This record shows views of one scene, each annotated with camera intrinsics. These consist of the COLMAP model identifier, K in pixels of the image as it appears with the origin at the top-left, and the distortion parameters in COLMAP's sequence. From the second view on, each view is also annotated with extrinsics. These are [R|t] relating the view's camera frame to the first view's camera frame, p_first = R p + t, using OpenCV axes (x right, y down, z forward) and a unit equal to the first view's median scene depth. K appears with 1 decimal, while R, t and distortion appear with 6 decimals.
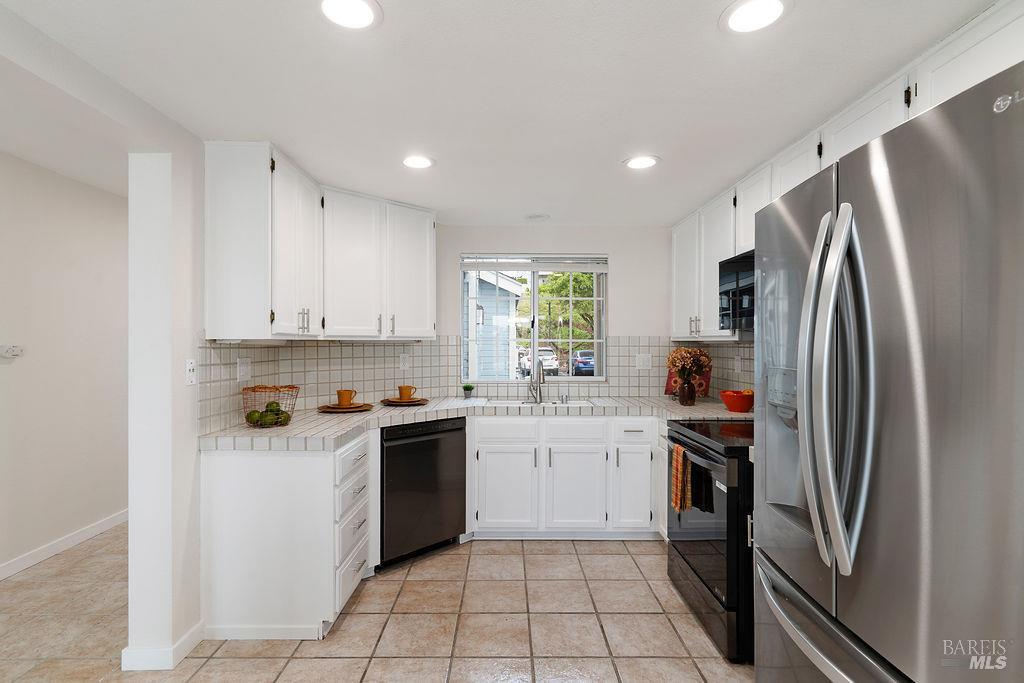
lens RADIAL K [[492.1, 0, 512.0], [0, 492.1, 341.5], [0, 0, 1]] dist [-0.000179, 0.000161]
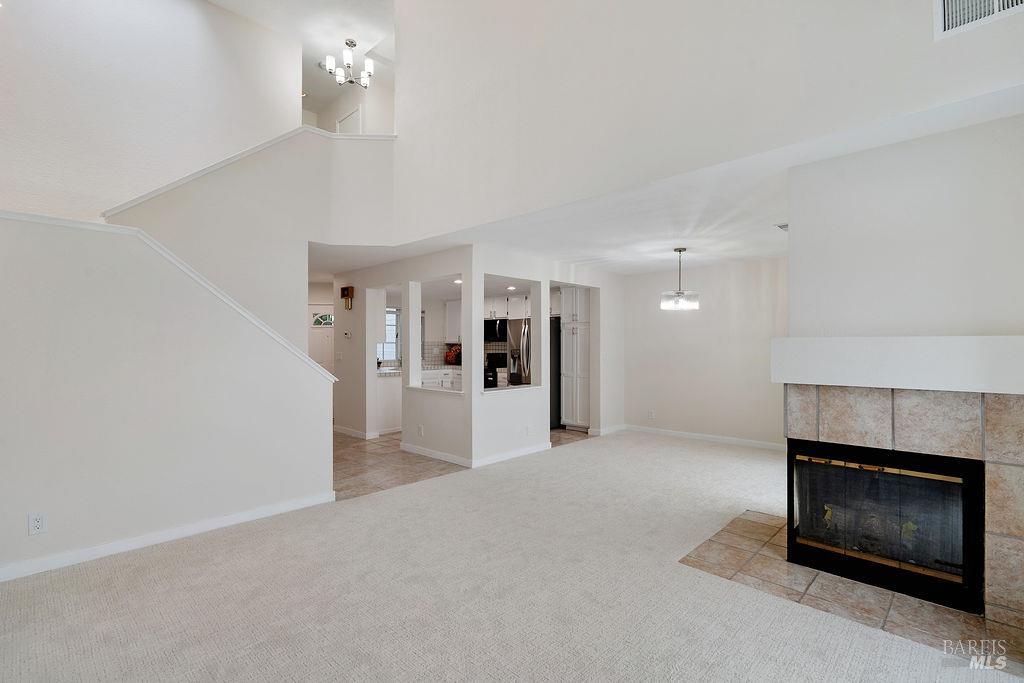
lens RADIAL K [[470.6, 0, 508.8], [0, 470.6, 343.0], [0, 0, 1]] dist [-0.001383, 0.000156]
pose [[0.699974, 0.002065, 0.714165, -1.482746], [-0.002973, 0.999996, 0.000023, -0.005260], [-0.714162, -0.002139, 0.699977, -1.218942]]
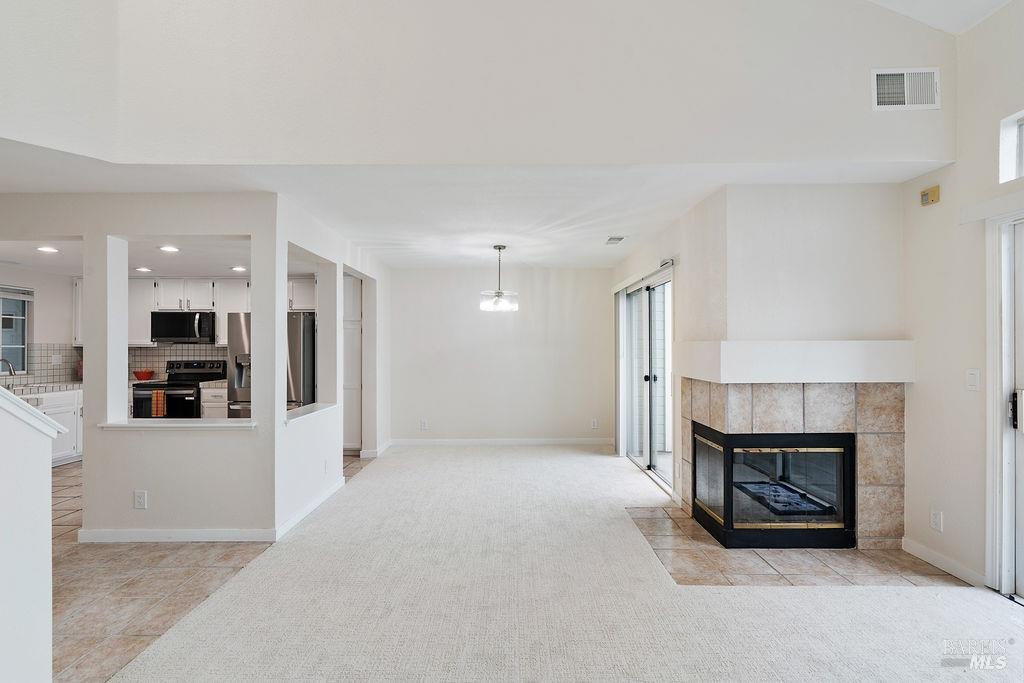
lens RADIAL K [[470.6, 0, 508.8], [0, 470.6, 343.0], [0, 0, 1]] dist [-0.001383, 0.000156]
pose [[0.014975, 0.007824, 0.999857, -1.447621], [-0.001842, 0.999968, -0.007798, -0.004416], [-0.999886, -0.001725, 0.014989, -0.563627]]
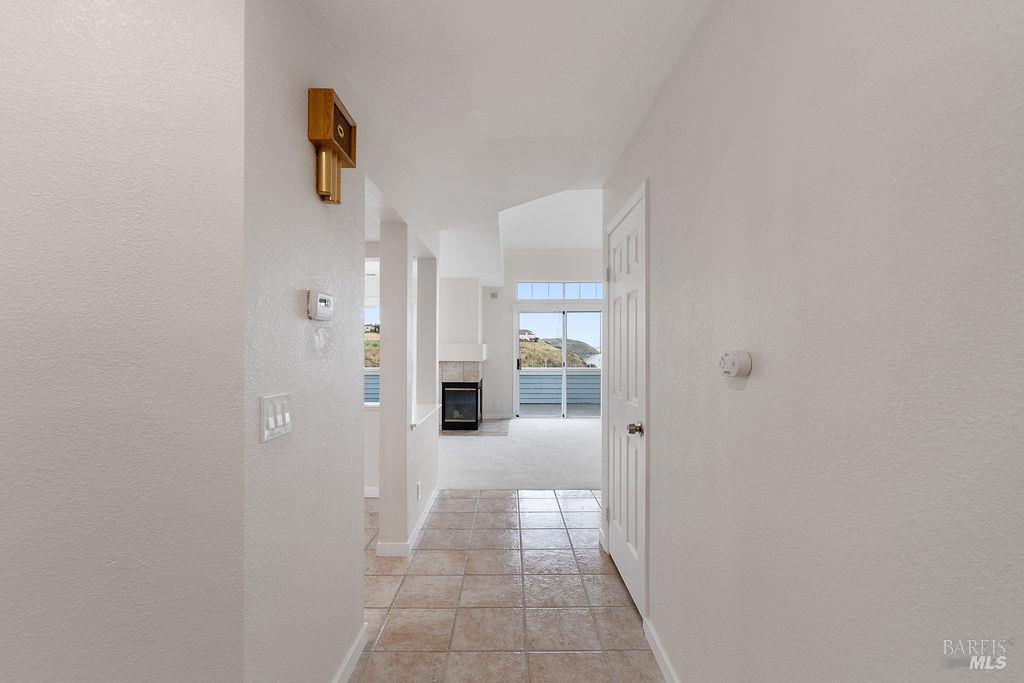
lens RADIAL K [[470.6, 0, 508.8], [0, 470.6, 343.0], [0, 0, 1]] dist [-0.001383, 0.000156]
pose [[-0.999898, -0.001274, 0.014198, -0.683489], [-0.001424, 0.999943, -0.010576, 0.003750], [-0.014184, -0.010595, -0.999843, 1.254822]]
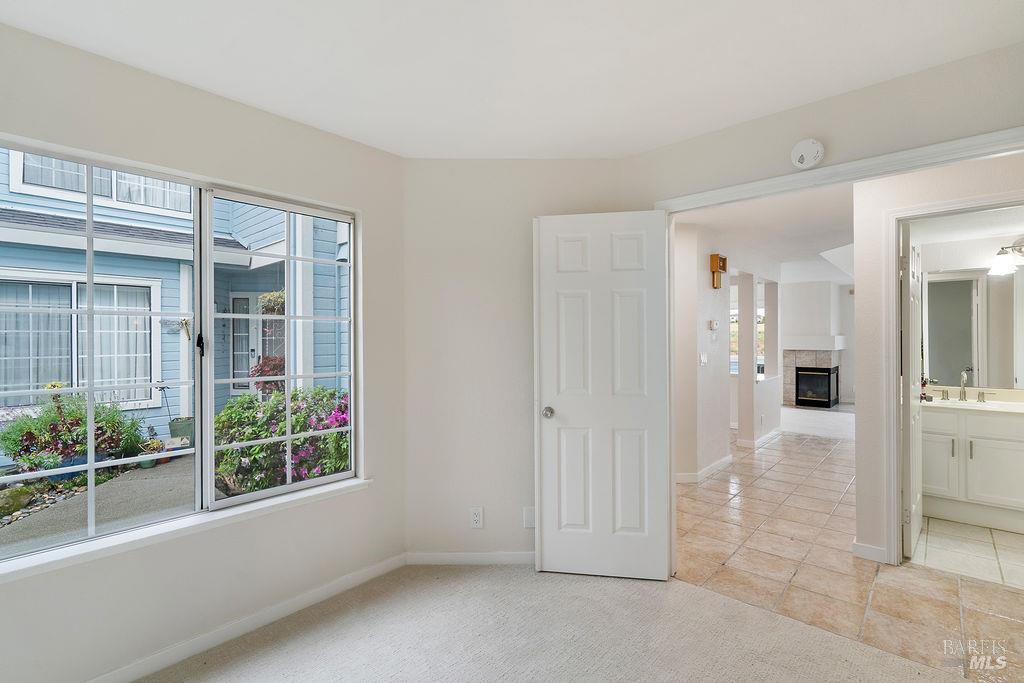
lens RADIAL K [[470.6, 0, 508.8], [0, 470.6, 343.0], [0, 0, 1]] dist [-0.001383, 0.000156]
pose [[-0.732977, -0.001458, 0.680252, -0.980948], [0.004102, 0.999970, 0.006562, 0.001331], [-0.680241, 0.007600, -0.732949, 2.199004]]
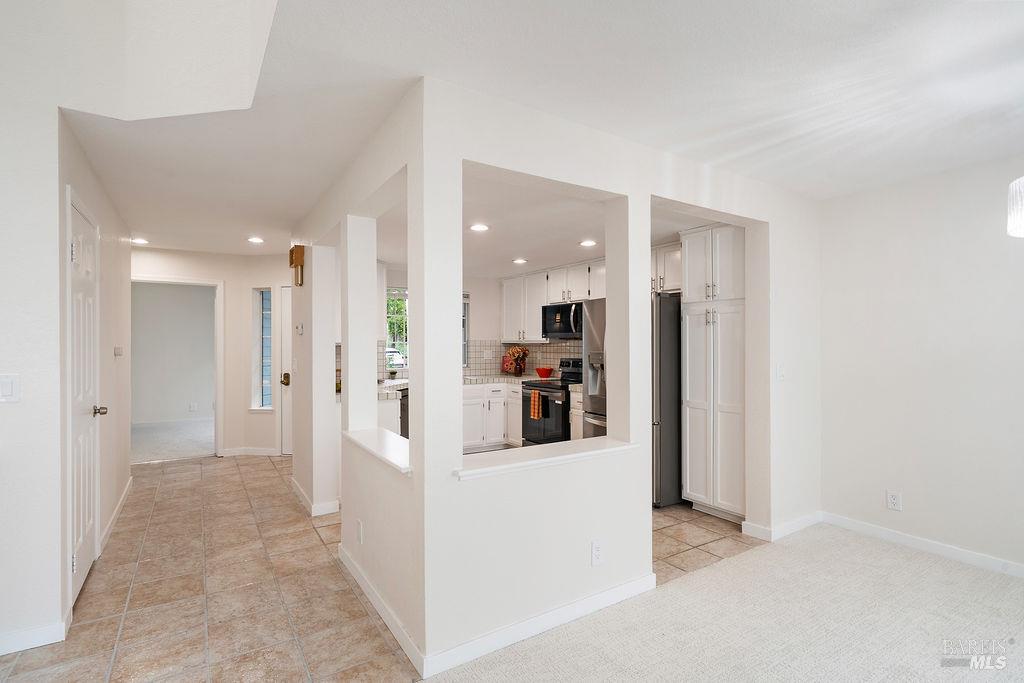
lens RADIAL K [[492.1, 0, 512.0], [0, 492.1, 341.5], [0, 0, 1]] dist [-0.000179, 0.000161]
pose [[0.847365, 0.000589, 0.531010, -0.697615], [0.000265, 0.999999, -0.001531, -0.004483], [-0.531011, 0.001438, 0.847364, -0.625185]]
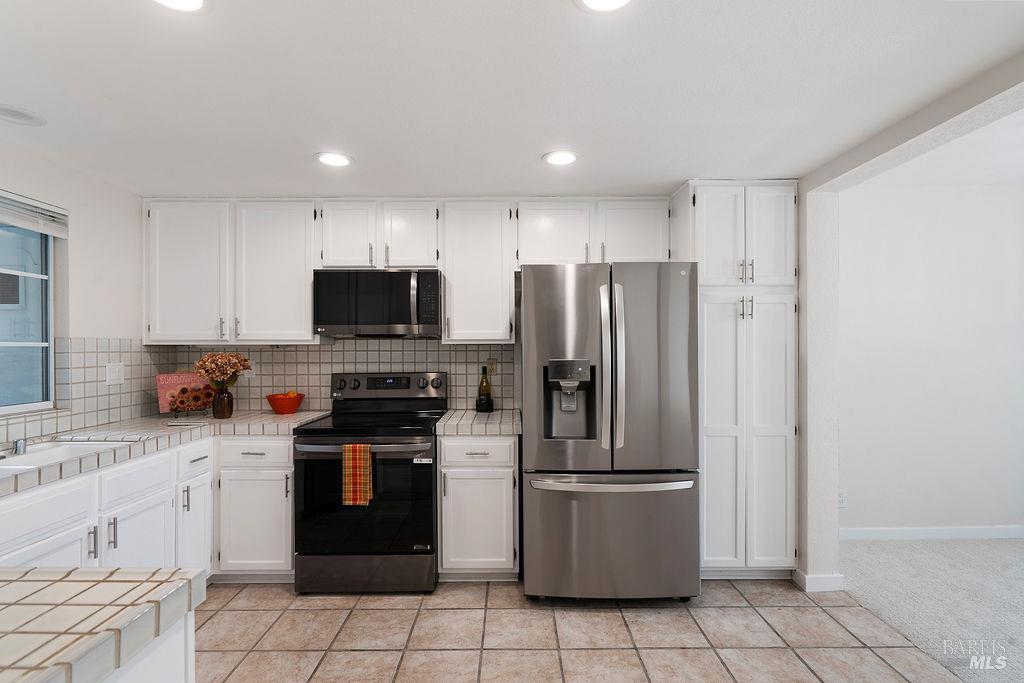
lens RADIAL K [[487.9, 0, 512.2], [0, 487.9, 346.0], [0, 0, 1]] dist [0.000071, 0.000069]
pose [[0.009516, -0.000303, 0.999955, -0.522927], [0.000875, 1.000000, 0.000294, 0.001294], [-0.999954, 0.000872, 0.009516, 0.486760]]
